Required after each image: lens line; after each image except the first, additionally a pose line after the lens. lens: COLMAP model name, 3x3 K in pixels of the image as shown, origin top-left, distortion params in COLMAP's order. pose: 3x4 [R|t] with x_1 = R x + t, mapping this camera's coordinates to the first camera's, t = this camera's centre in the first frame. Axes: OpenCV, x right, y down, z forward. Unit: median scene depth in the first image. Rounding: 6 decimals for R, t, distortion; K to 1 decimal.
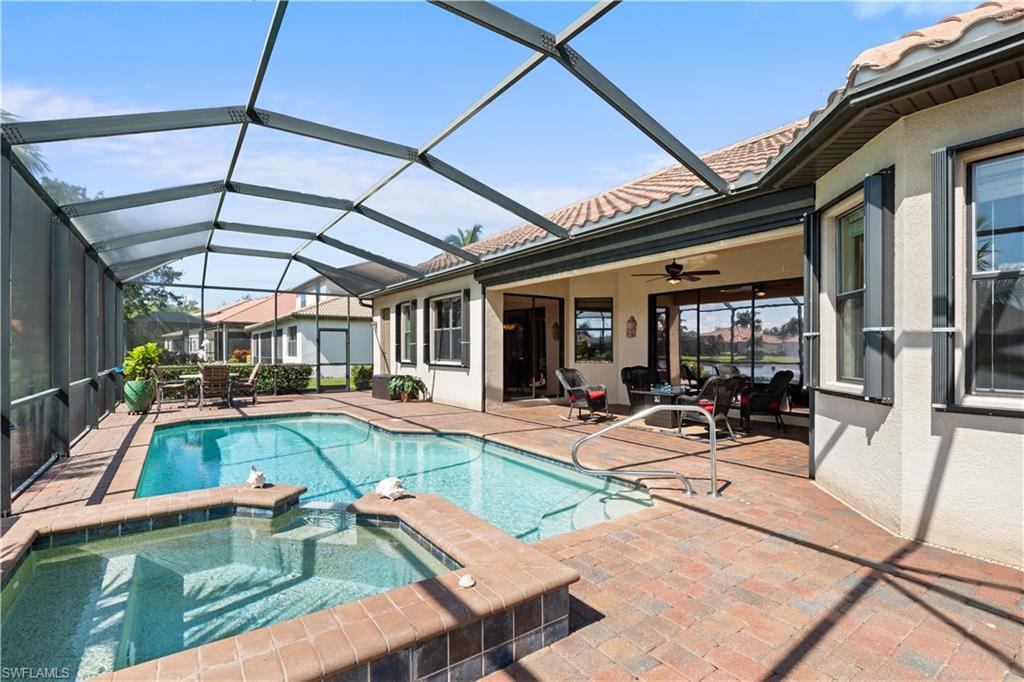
lens RADIAL K [[468.8, 0, 516.8], [0, 468.8, 347.2], [0, 0, 1]] dist [-0.004931, -0.000424]
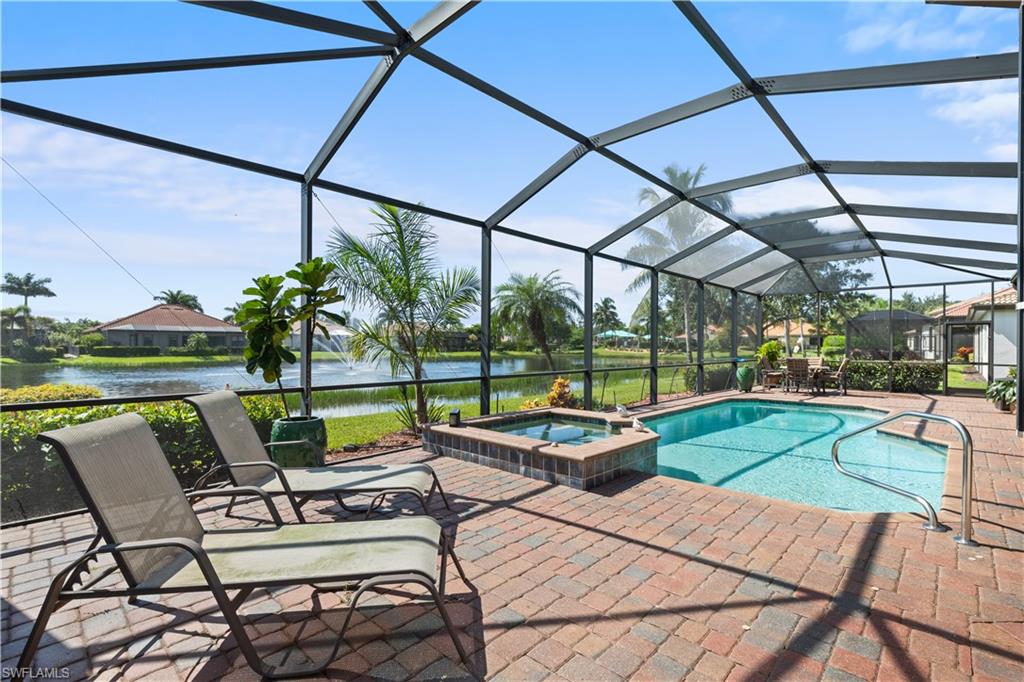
lens RADIAL K [[468.8, 0, 518.9], [0, 468.8, 346.2], [0, 0, 1]] dist [-0.004931, -0.000424]
pose [[0.188388, -0.002648, -0.982091, 0.410327], [0.004475, 0.999988, -0.001838, 0.006115], [0.982084, -0.004049, 0.188398, 0.079618]]
